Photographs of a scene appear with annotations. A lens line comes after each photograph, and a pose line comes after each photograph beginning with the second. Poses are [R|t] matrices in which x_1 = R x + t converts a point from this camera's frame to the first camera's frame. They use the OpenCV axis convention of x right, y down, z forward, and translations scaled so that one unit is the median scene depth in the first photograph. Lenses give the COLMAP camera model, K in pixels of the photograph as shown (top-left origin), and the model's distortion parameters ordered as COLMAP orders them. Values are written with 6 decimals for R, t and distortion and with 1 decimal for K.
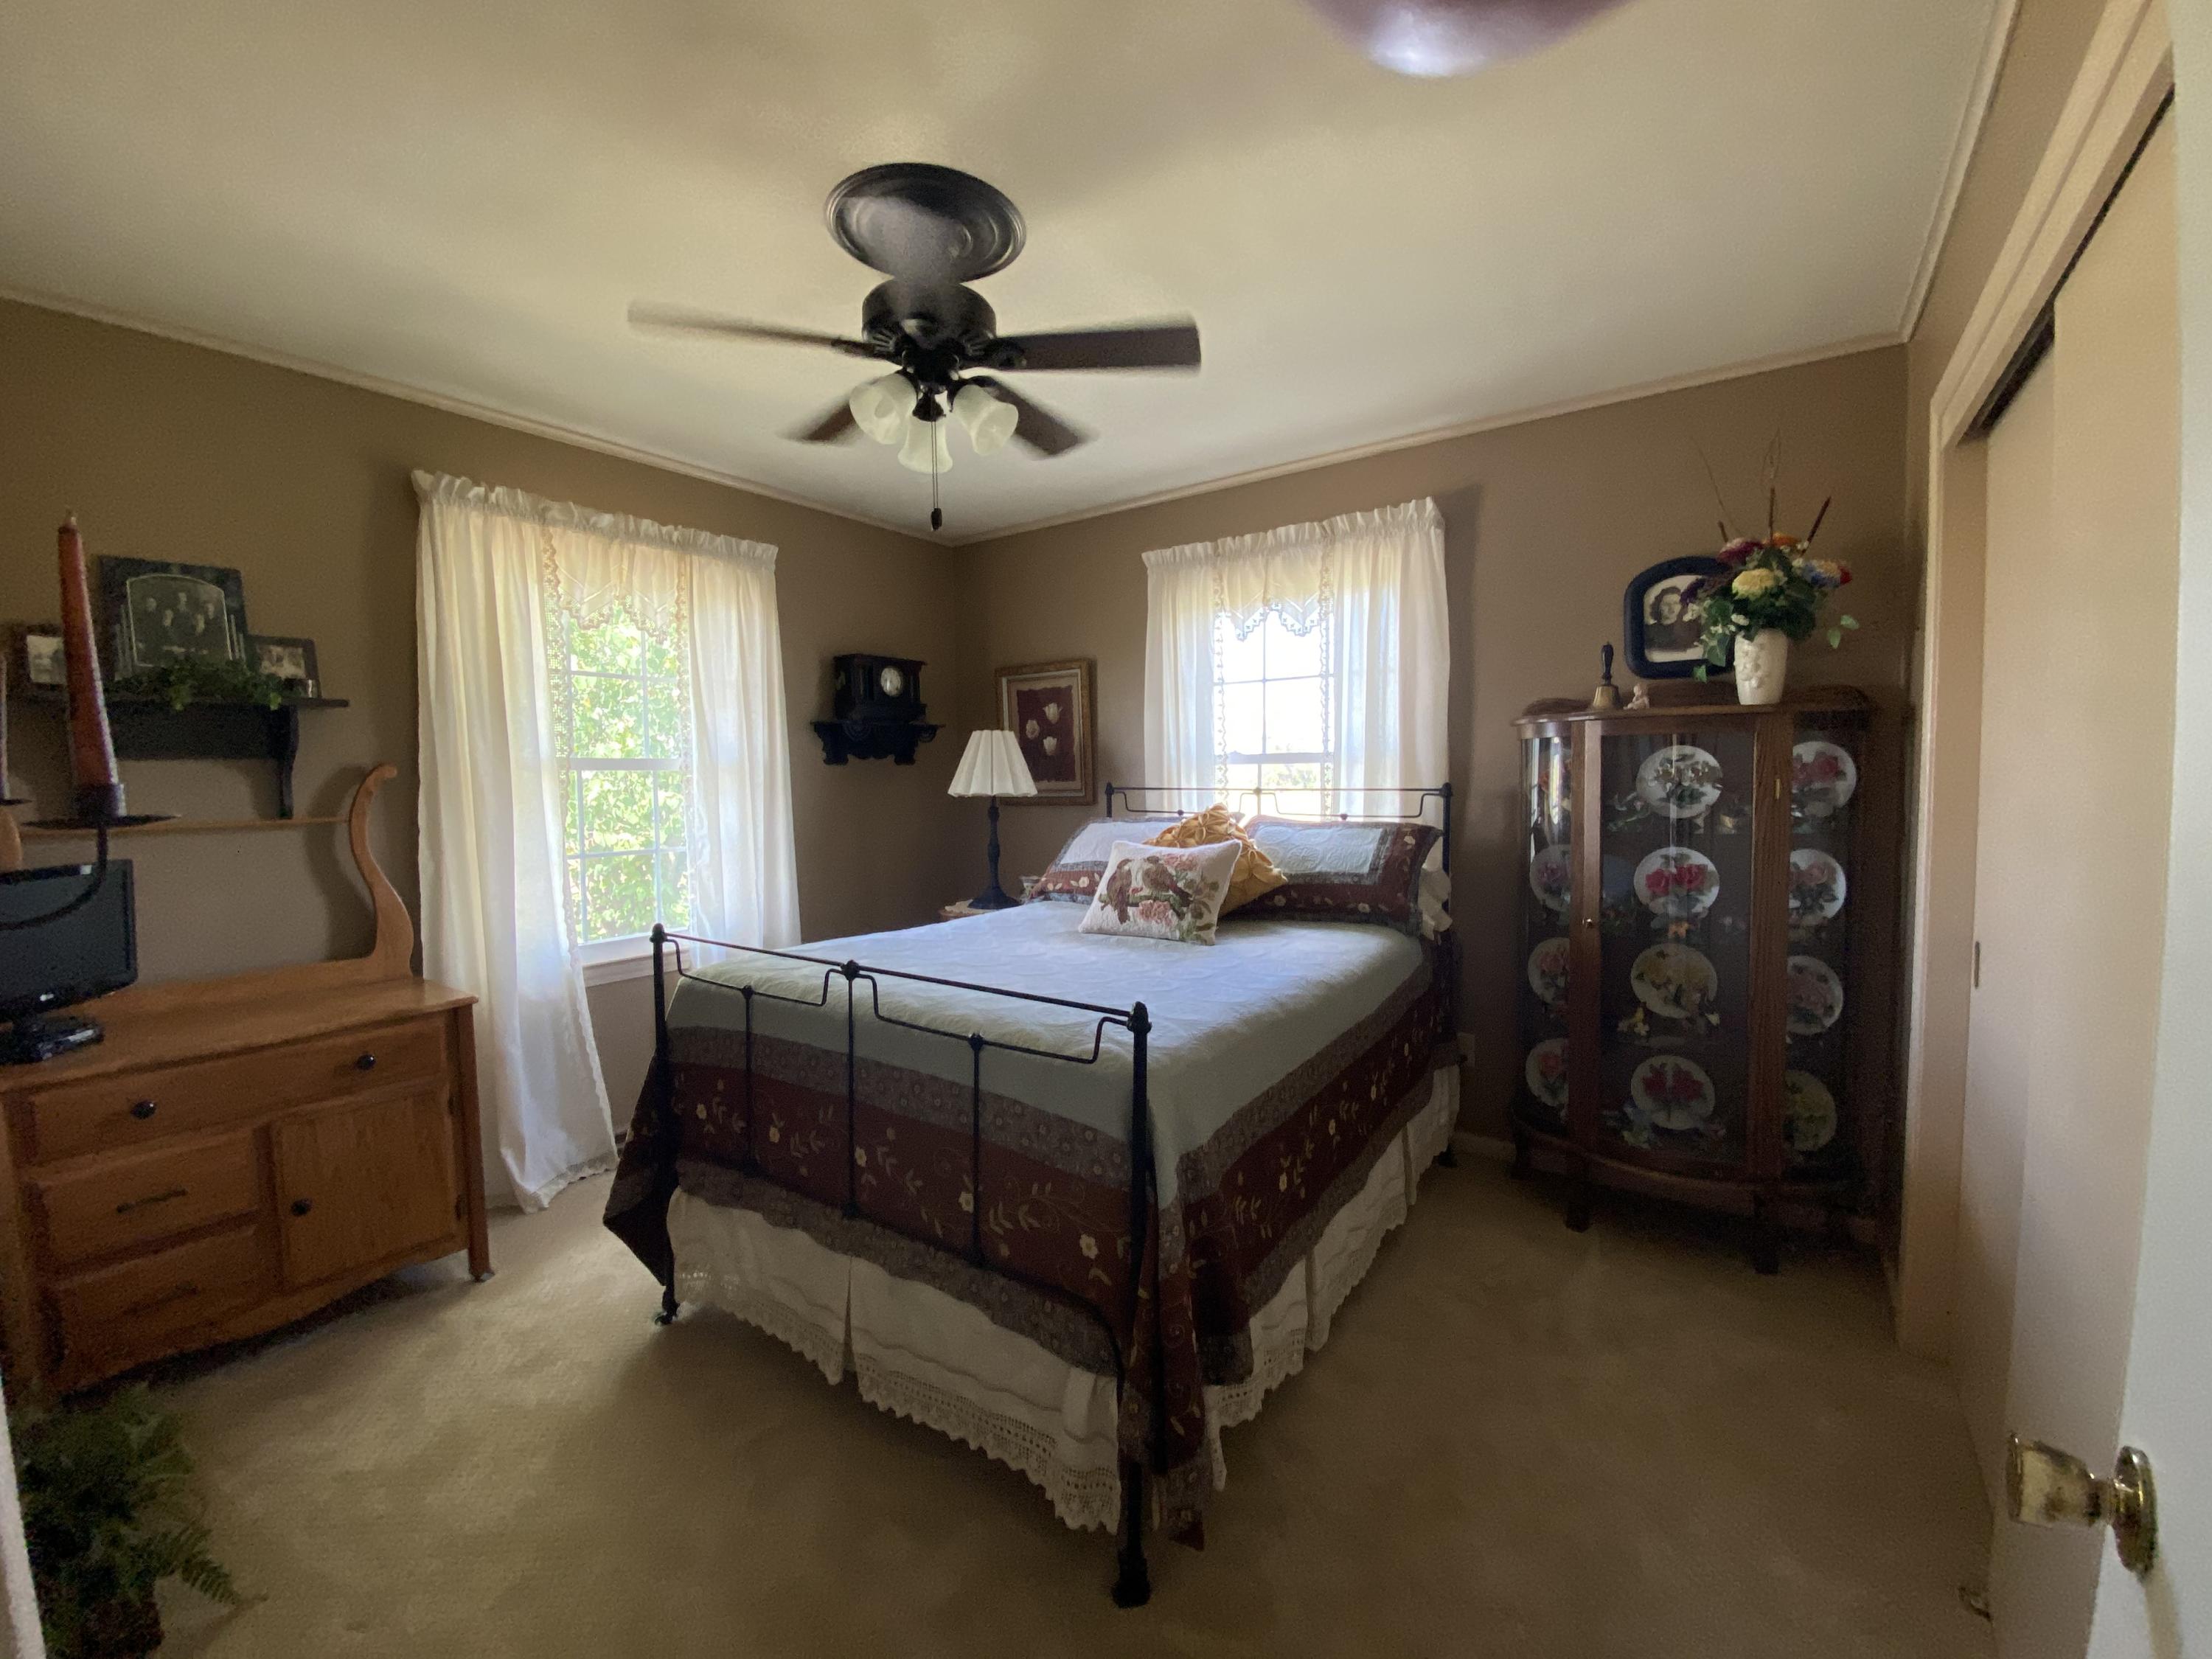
lens RADIAL K [[900.3, 0, 1088.4], [0, 900.3, 832.6], [0, 0, 1]] dist [-0.000062, -0.000009]
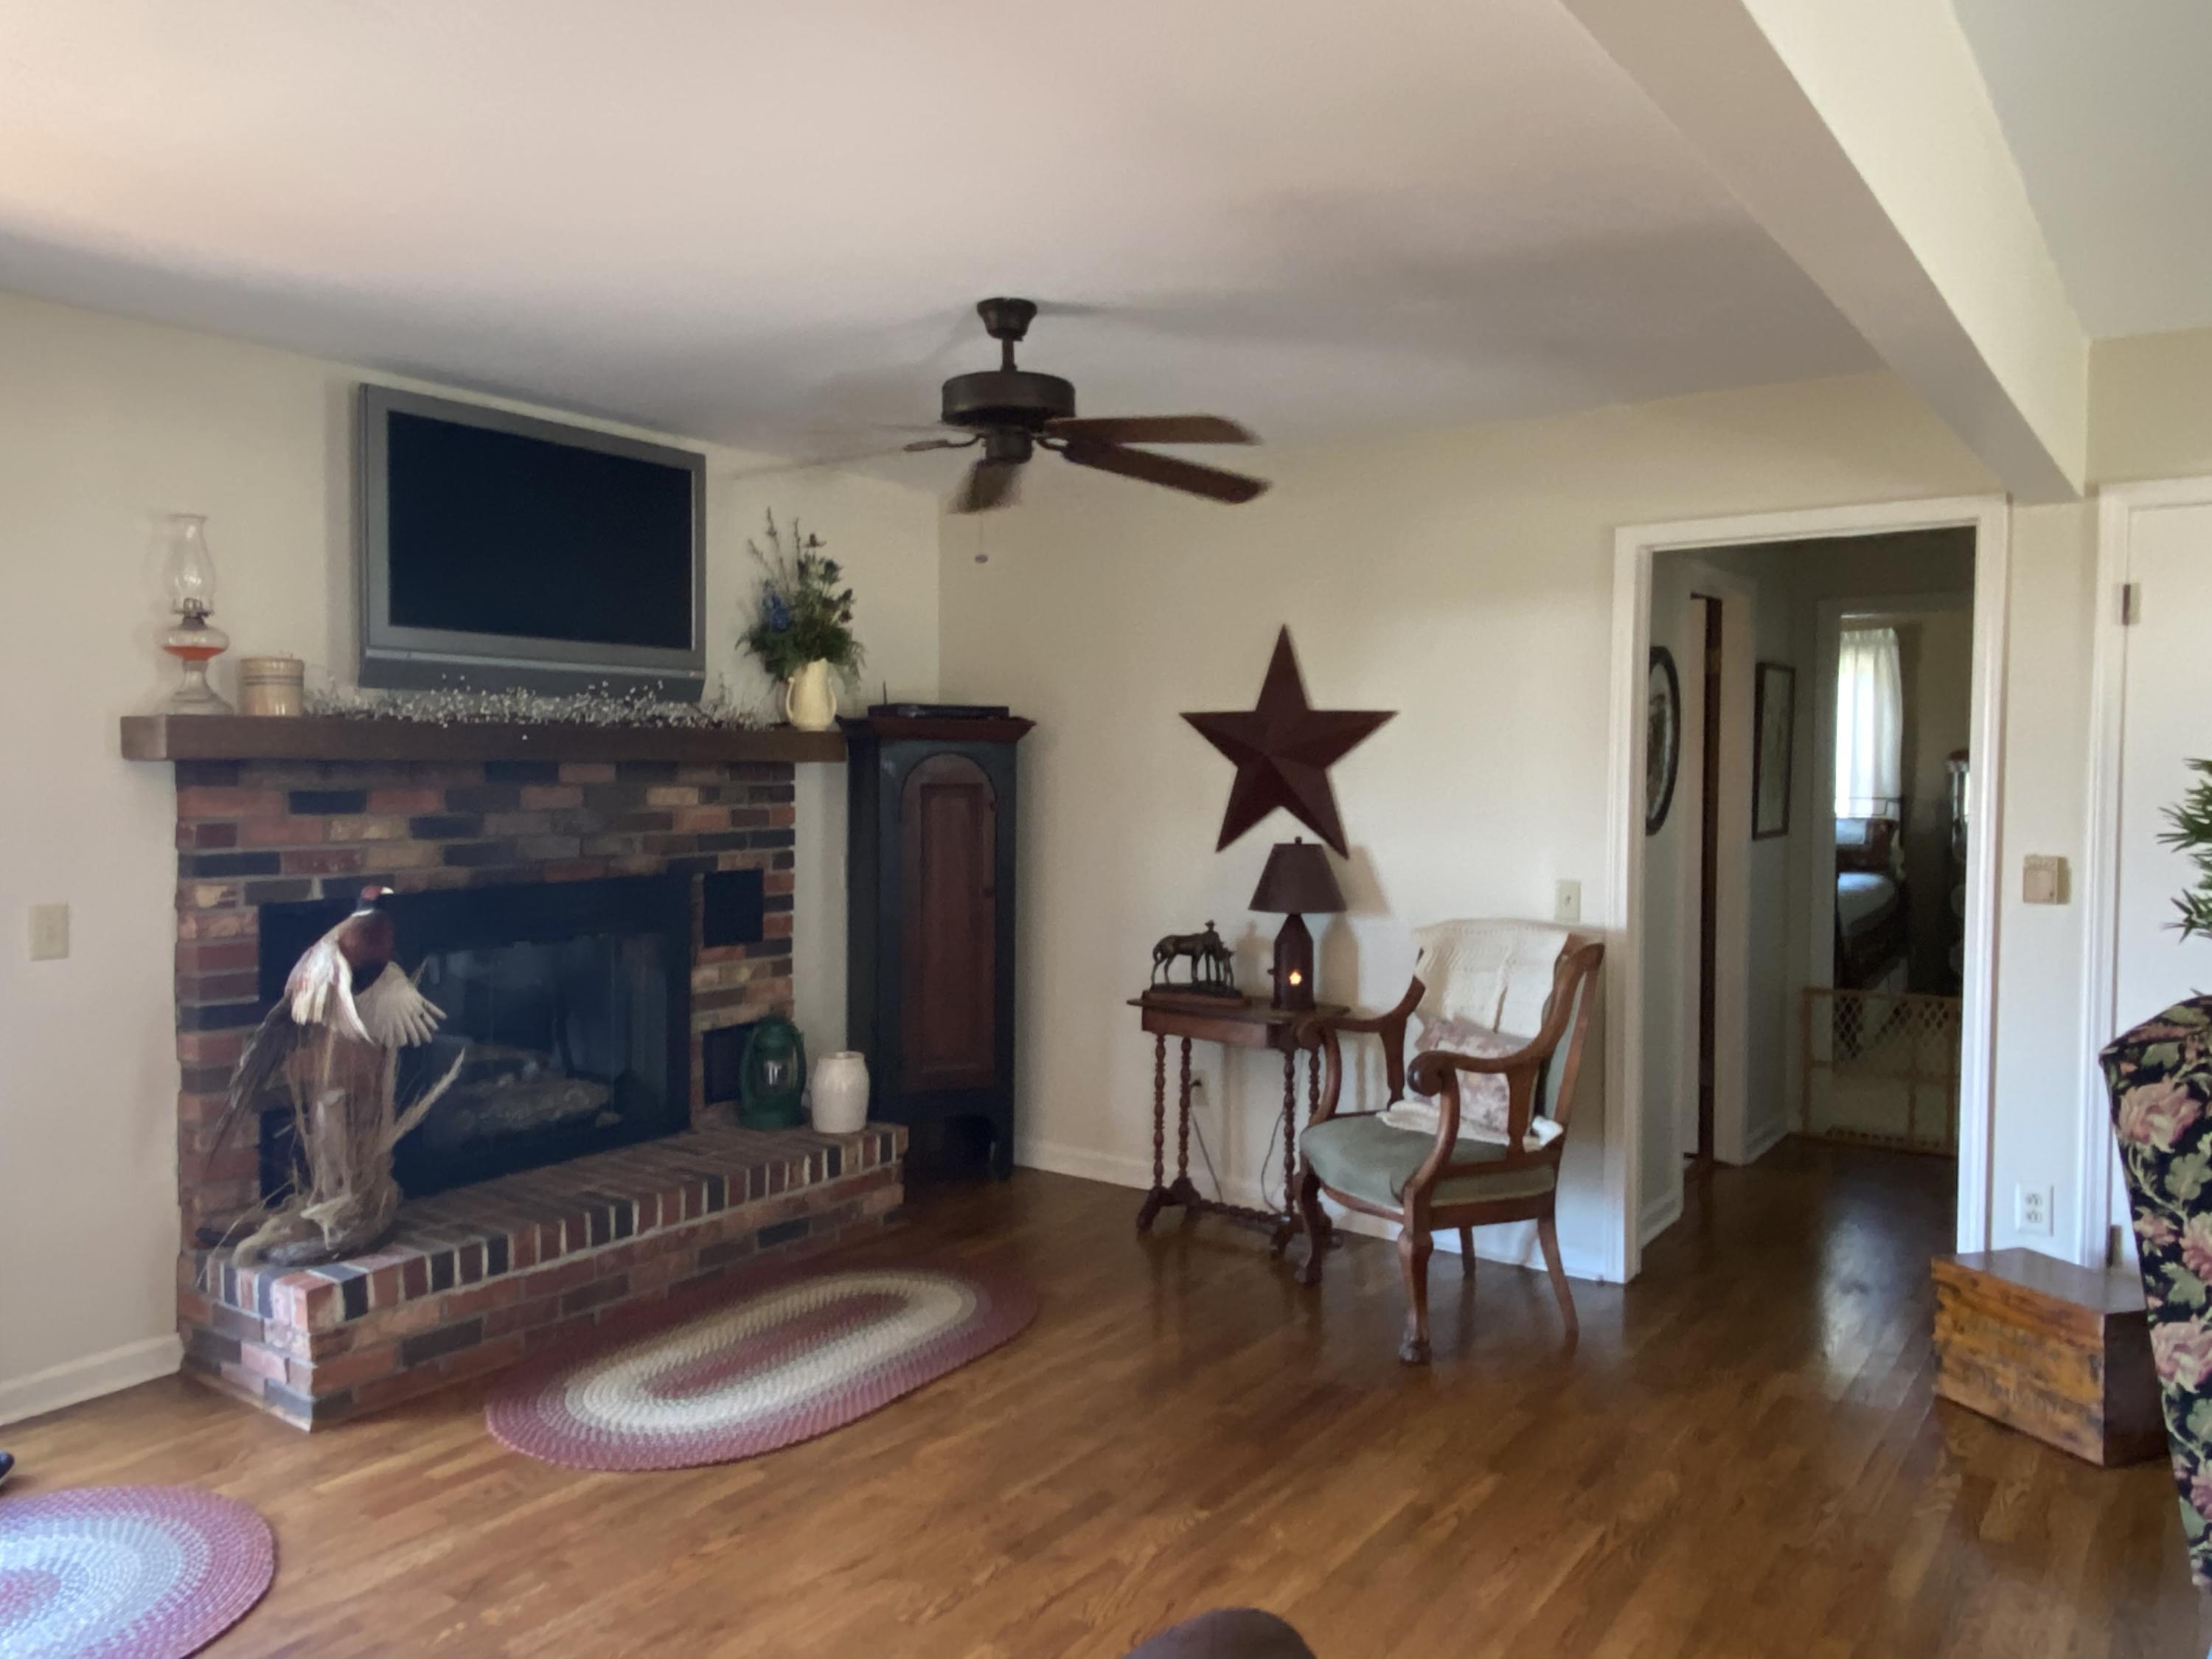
lens RADIAL K [[1585.0, 0, 1109.5], [0, 1585.0, 826.6], [0, 0, 1]] dist [0.006386, -0.005780]
pose [[0.999791, 0.014251, 0.014652, -1.159755], [-0.013936, 0.999674, -0.021376, 0.091261], [-0.014952, 0.021167, 0.999664, -2.009679]]
